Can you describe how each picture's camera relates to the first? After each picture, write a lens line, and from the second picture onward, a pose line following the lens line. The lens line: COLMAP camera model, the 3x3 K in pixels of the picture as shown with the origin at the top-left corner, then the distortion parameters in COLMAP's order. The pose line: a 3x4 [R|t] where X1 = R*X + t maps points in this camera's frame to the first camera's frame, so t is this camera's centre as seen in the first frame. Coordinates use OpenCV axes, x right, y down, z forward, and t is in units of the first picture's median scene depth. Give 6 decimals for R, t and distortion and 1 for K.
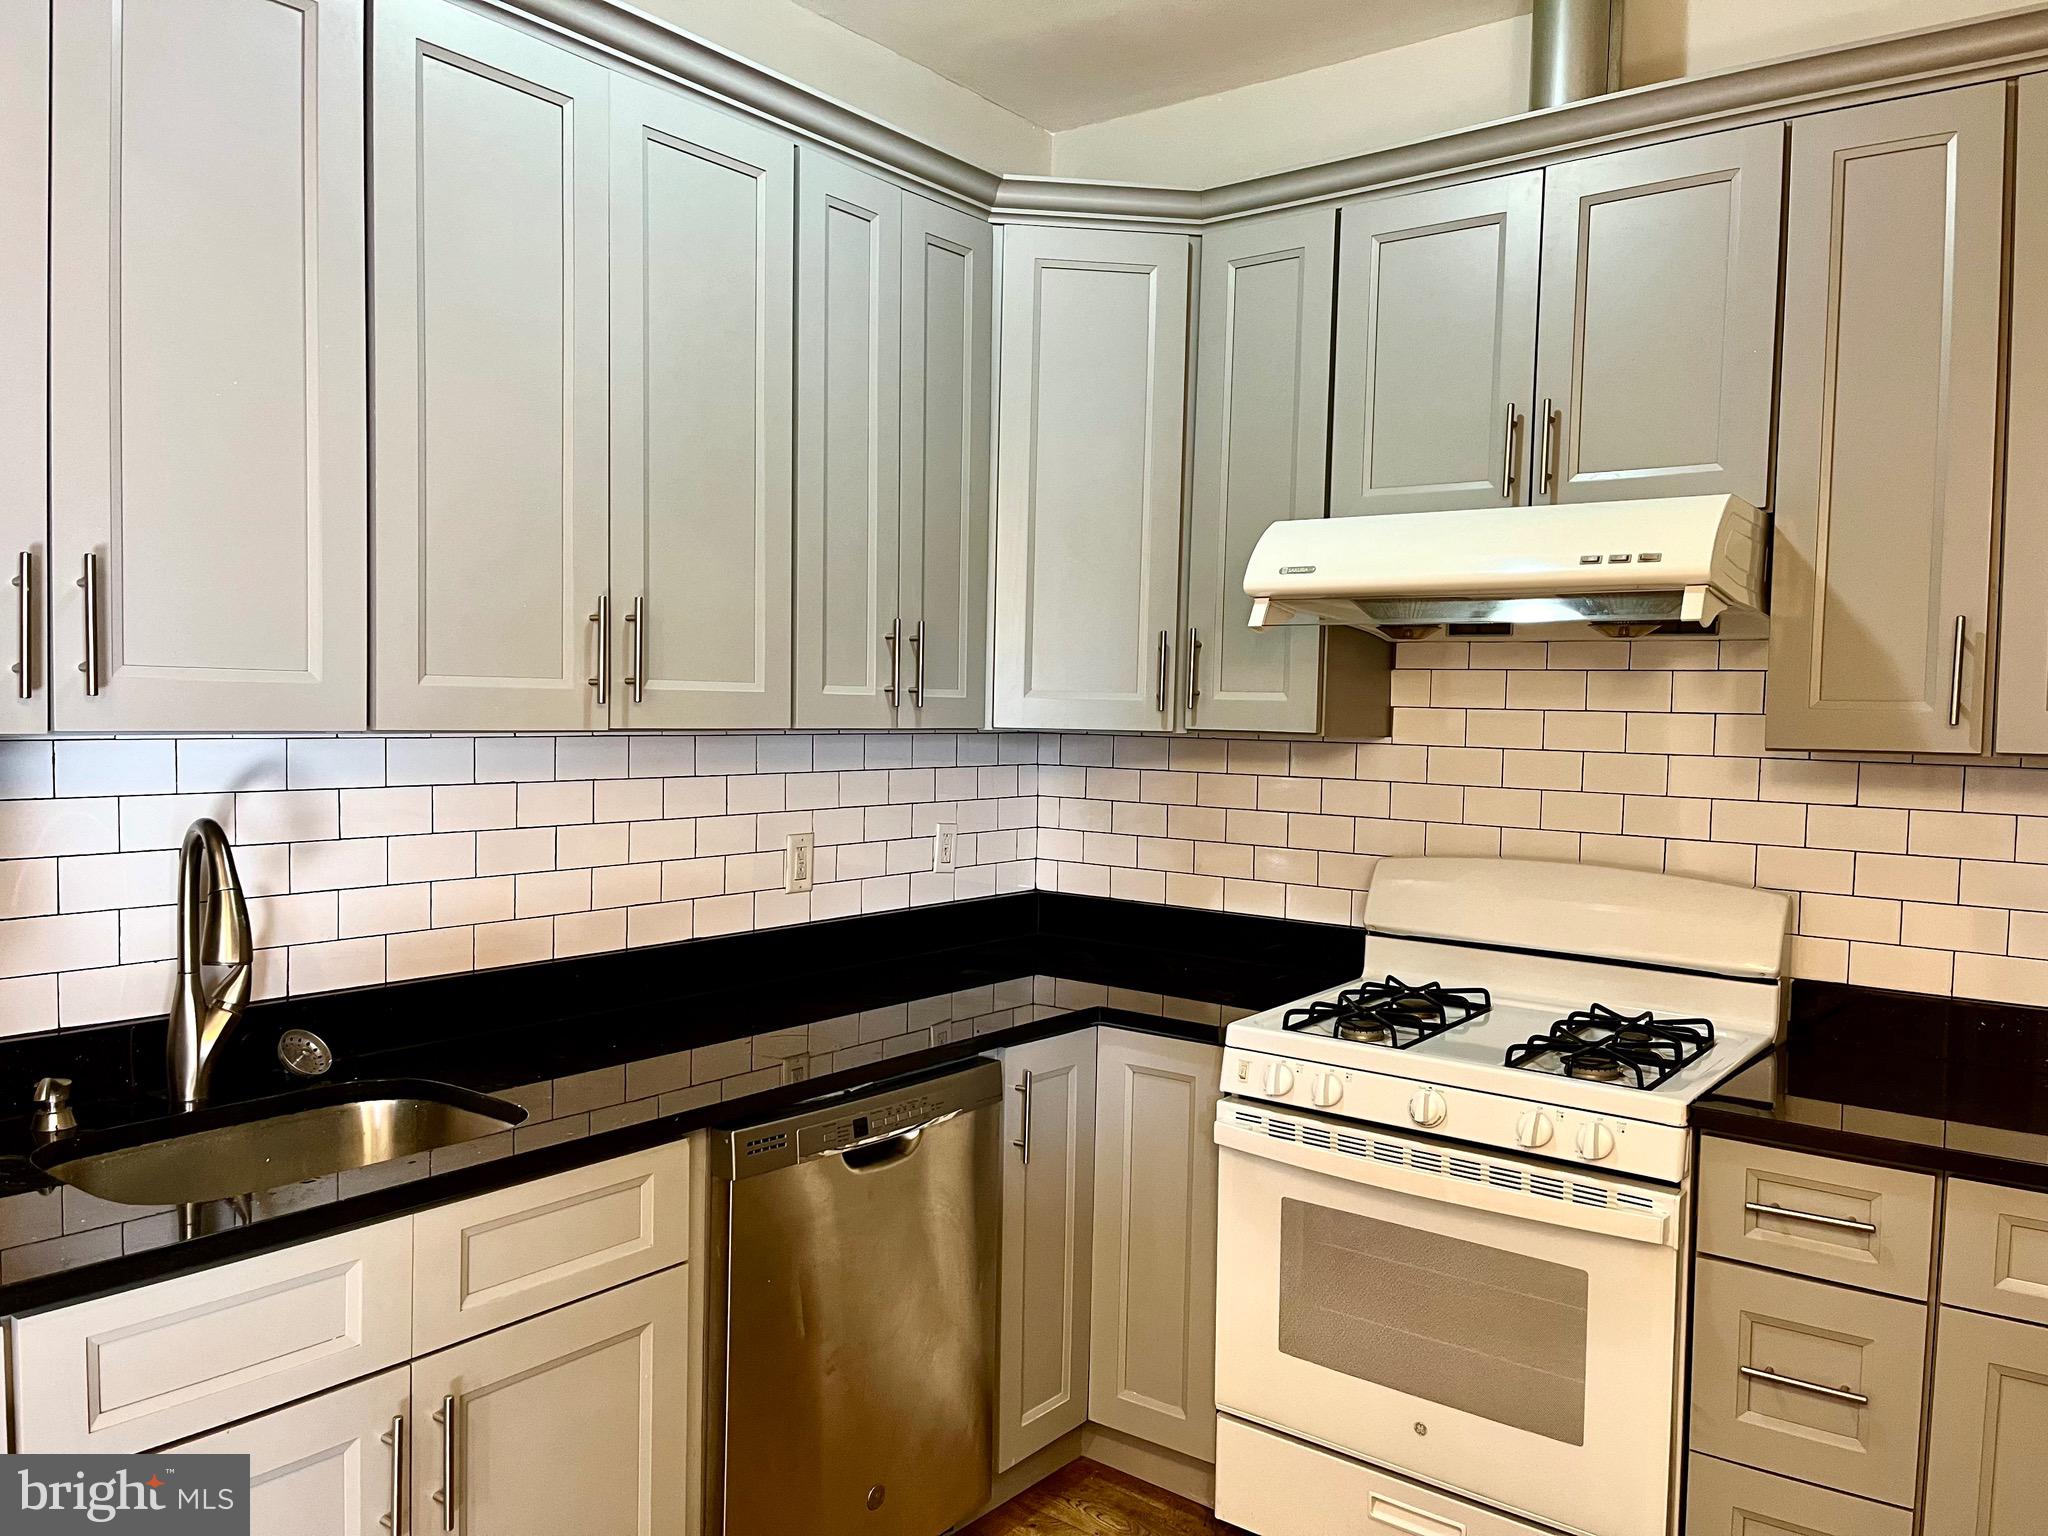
lens RADIAL K [[1552.7, 0, 1007.6], [0, 1552.7, 782.2], [0, 0, 1]] dist [0.059061, -0.062946]
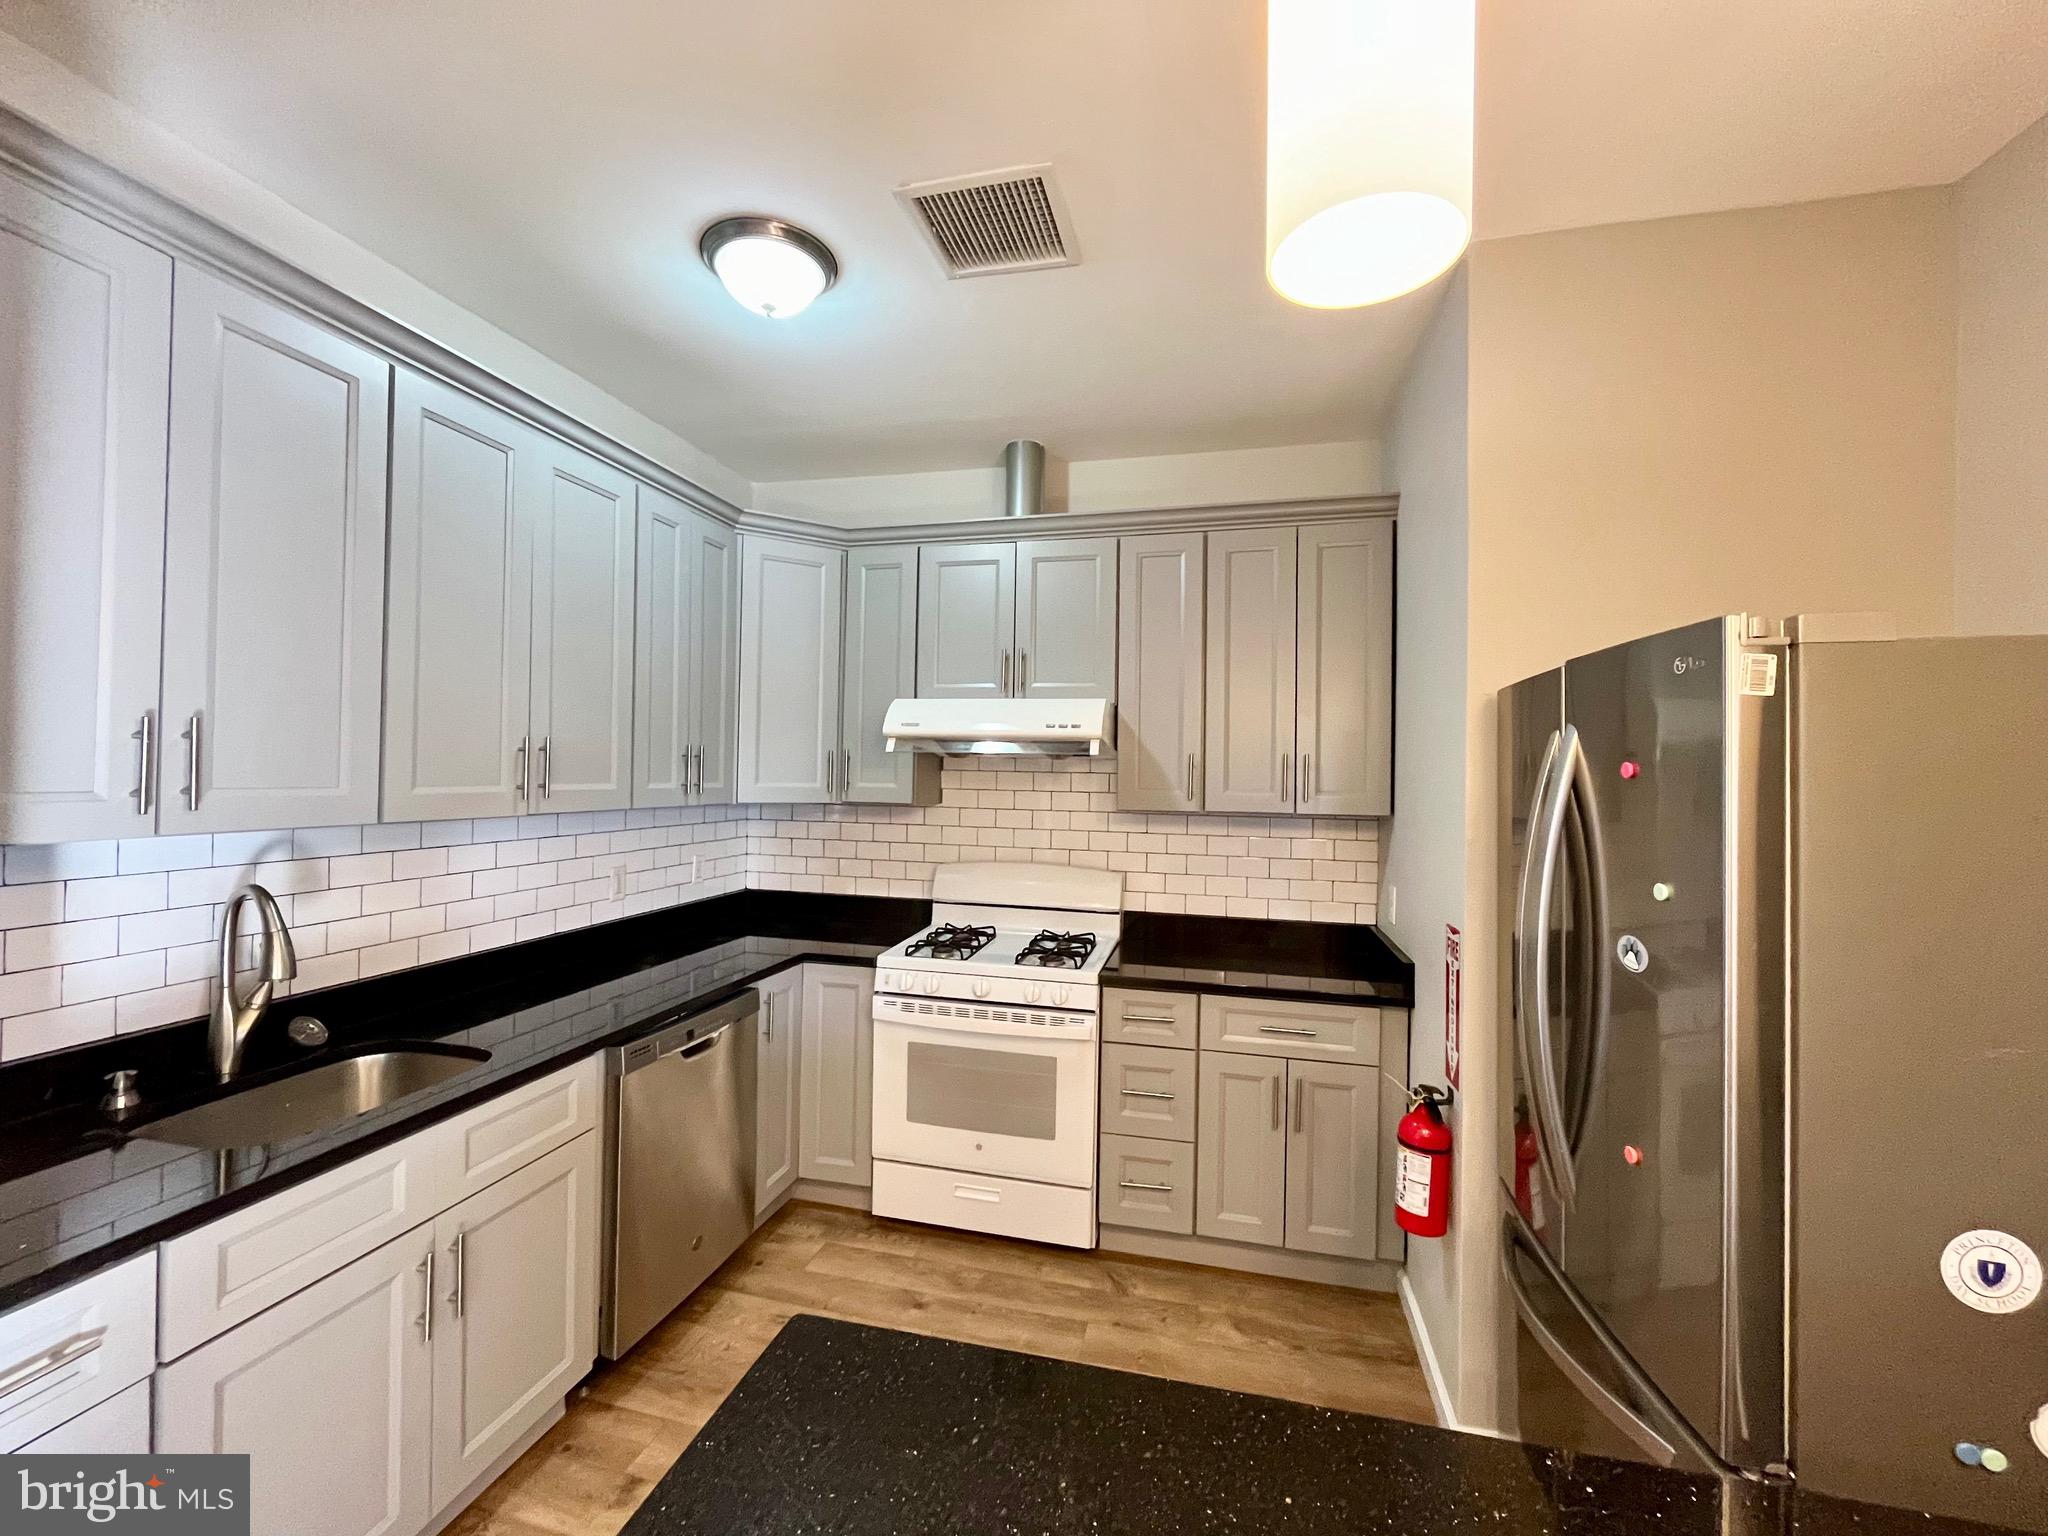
lens RADIAL K [[832.5, 0, 1019.4], [0, 832.5, 768.3], [0, 0, 1]] dist [-0.003501, 0.000037]
pose [[0.914224, -0.001858, 0.405205, -0.121036], [0.022494, 0.998680, -0.046172, -0.027363], [-0.404584, 0.051326, 0.913059, -0.033169]]
